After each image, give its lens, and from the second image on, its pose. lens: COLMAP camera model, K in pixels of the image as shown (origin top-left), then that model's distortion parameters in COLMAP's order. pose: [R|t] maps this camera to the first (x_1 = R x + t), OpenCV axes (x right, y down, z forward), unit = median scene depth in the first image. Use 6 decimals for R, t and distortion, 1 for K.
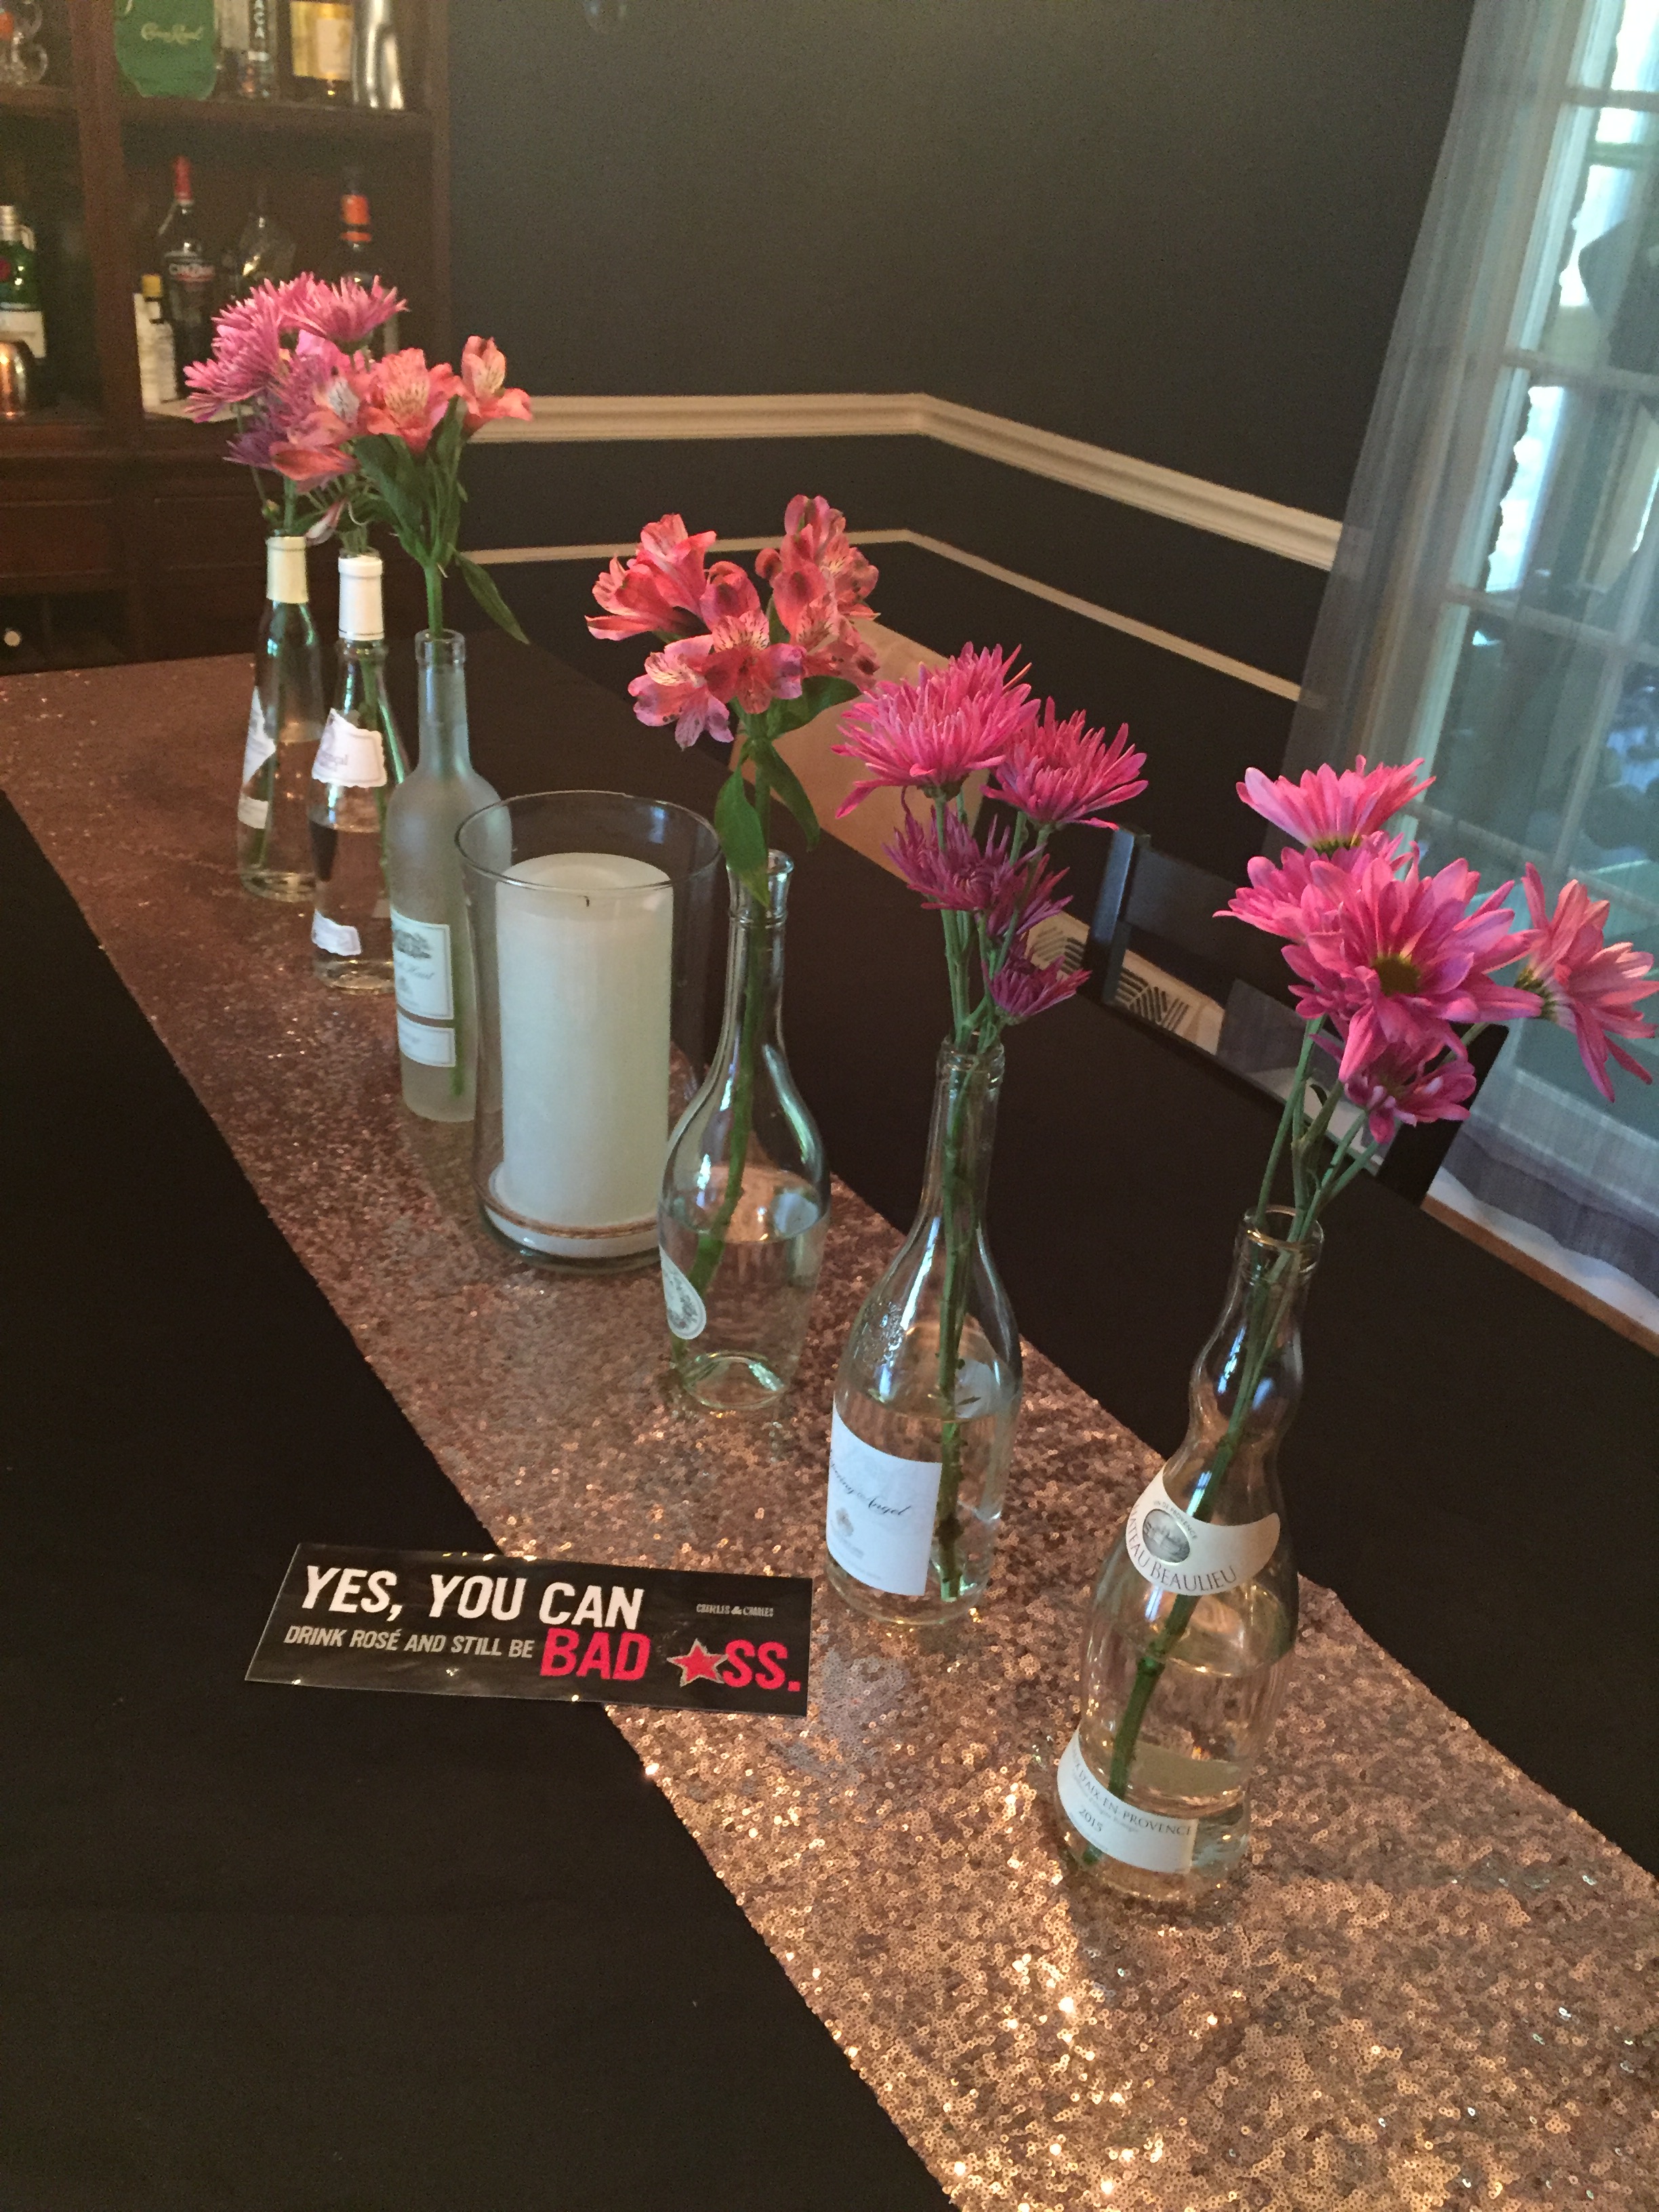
lens RADIAL K [[1801.3, 0, 829.5], [0, 1801.3, 1106.0], [0, 0, 1]] dist [0.007899, -0.053487]
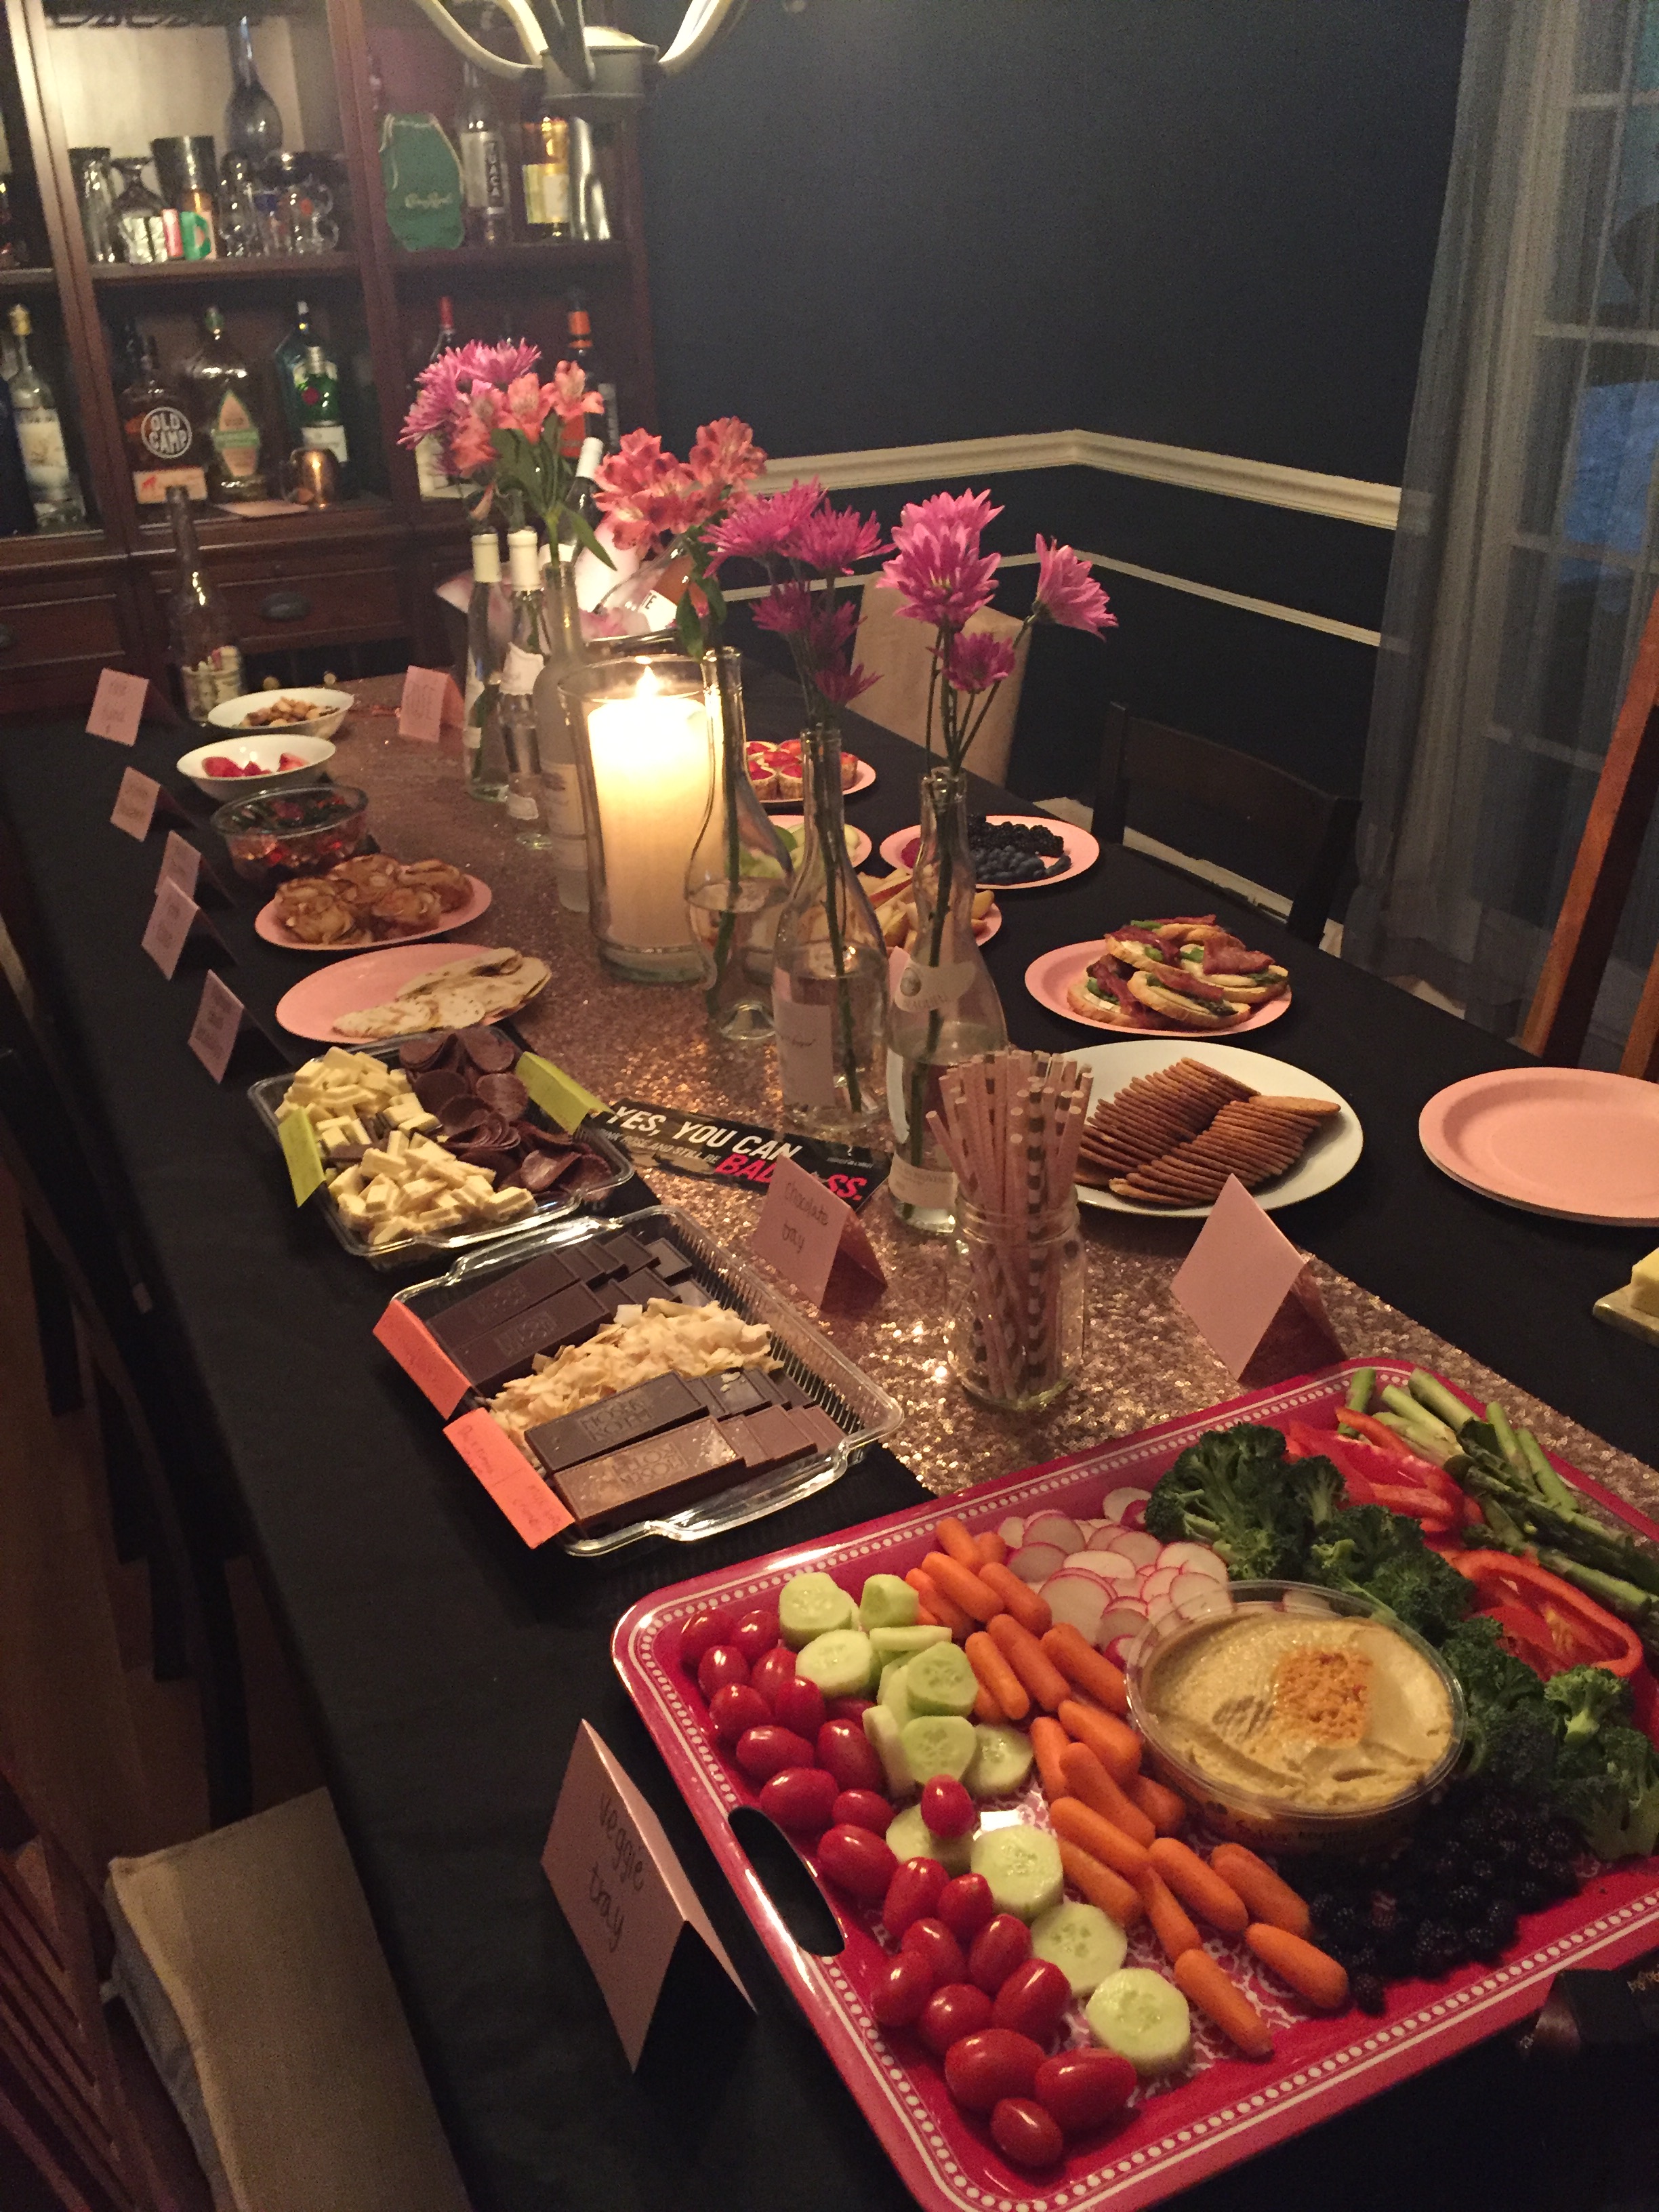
lens RADIAL K [[1801.3, 0, 829.5], [0, 1801.3, 1106.0], [0, 0, 1]] dist [0.007899, -0.053487]
pose [[0.983315, -0.040183, -0.177417, 0.114452], [0.031110, 0.998076, -0.053626, 0.125161], [0.179231, 0.047211, 0.982674, -0.185882]]
